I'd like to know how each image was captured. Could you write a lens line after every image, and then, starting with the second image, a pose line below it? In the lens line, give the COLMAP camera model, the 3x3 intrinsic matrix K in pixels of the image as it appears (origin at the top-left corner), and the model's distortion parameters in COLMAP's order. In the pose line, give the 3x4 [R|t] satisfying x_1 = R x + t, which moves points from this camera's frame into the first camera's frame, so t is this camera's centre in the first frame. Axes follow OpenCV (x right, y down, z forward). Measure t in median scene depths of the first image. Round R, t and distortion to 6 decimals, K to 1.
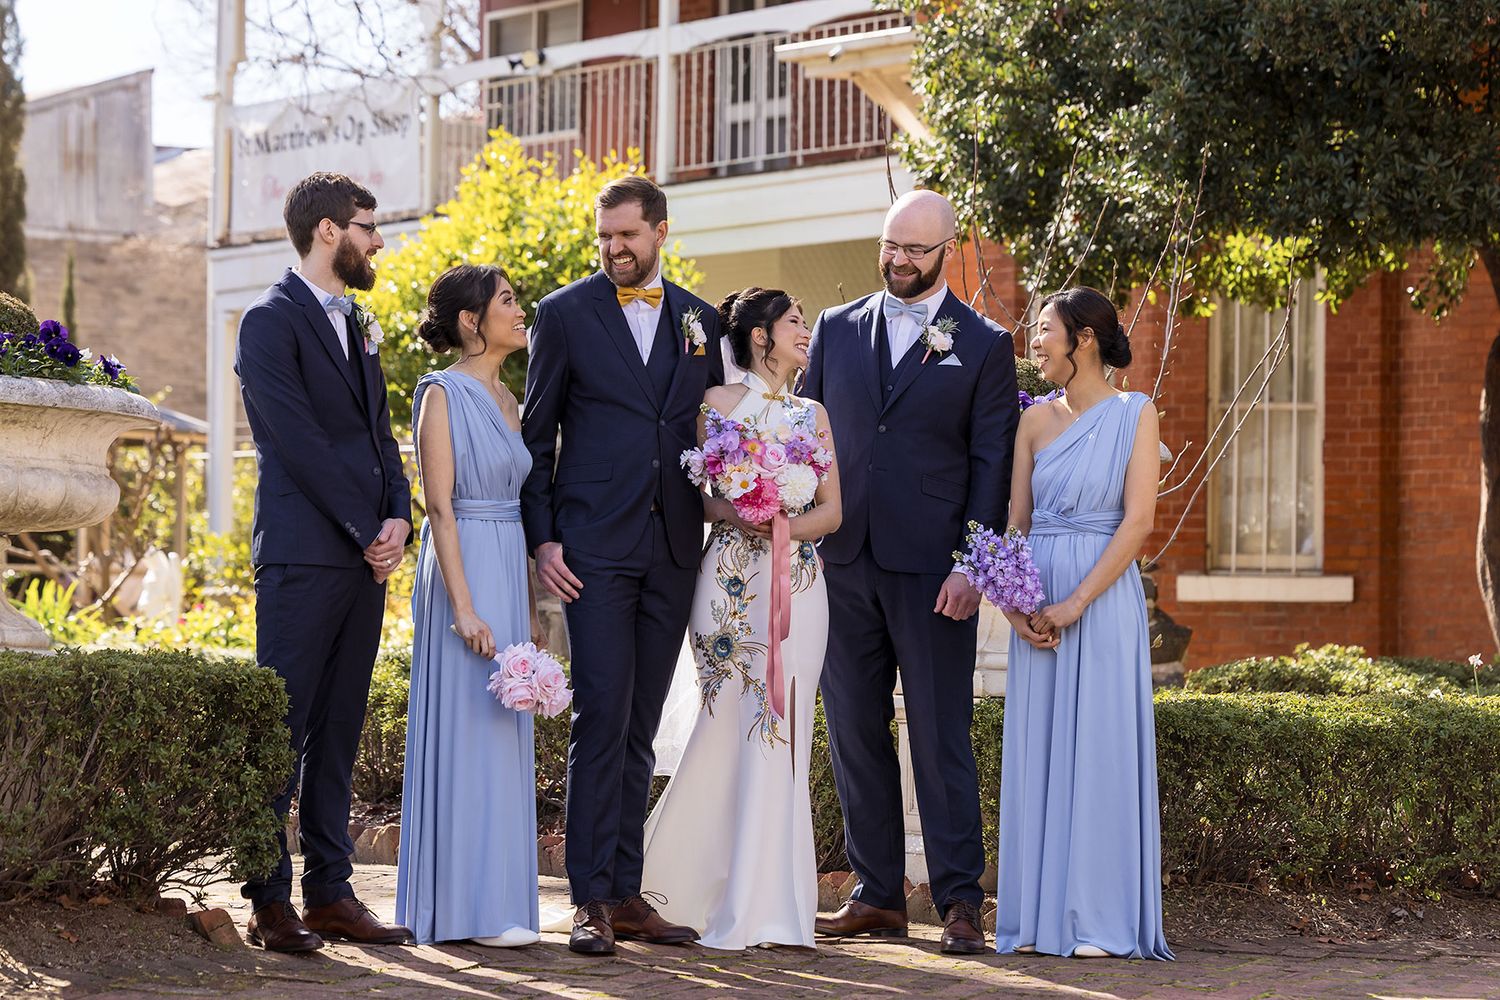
lens RADIAL K [[5433.0, 0, 750.0], [0, 5433.0, 500.0], [0, 0, 1]] dist [0.115862, 0.350722]
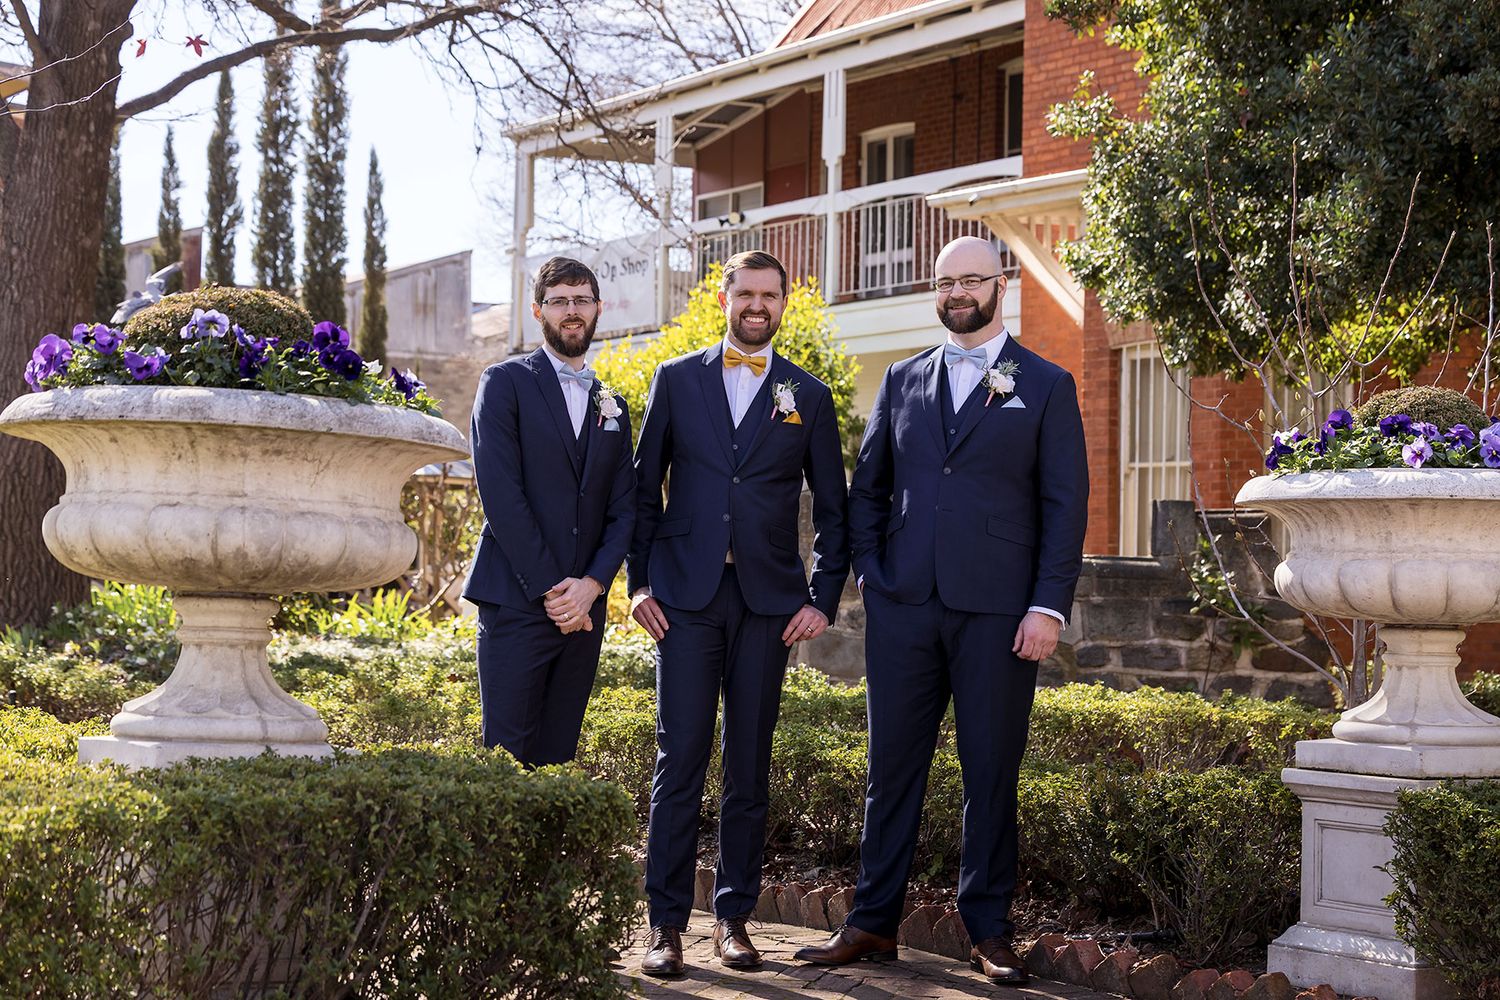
lens RADIAL K [[2950.6, 0, 750.0], [0, 2950.6, 500.0], [0, 0, 1]] dist [0.080905, -3.675556]
pose [[0.999877, 0.001648, -0.015587, -0.027560], [-0.001756, 0.999975, -0.006874, -0.002171], [0.015576, 0.006900, 0.999855, 0.259611]]
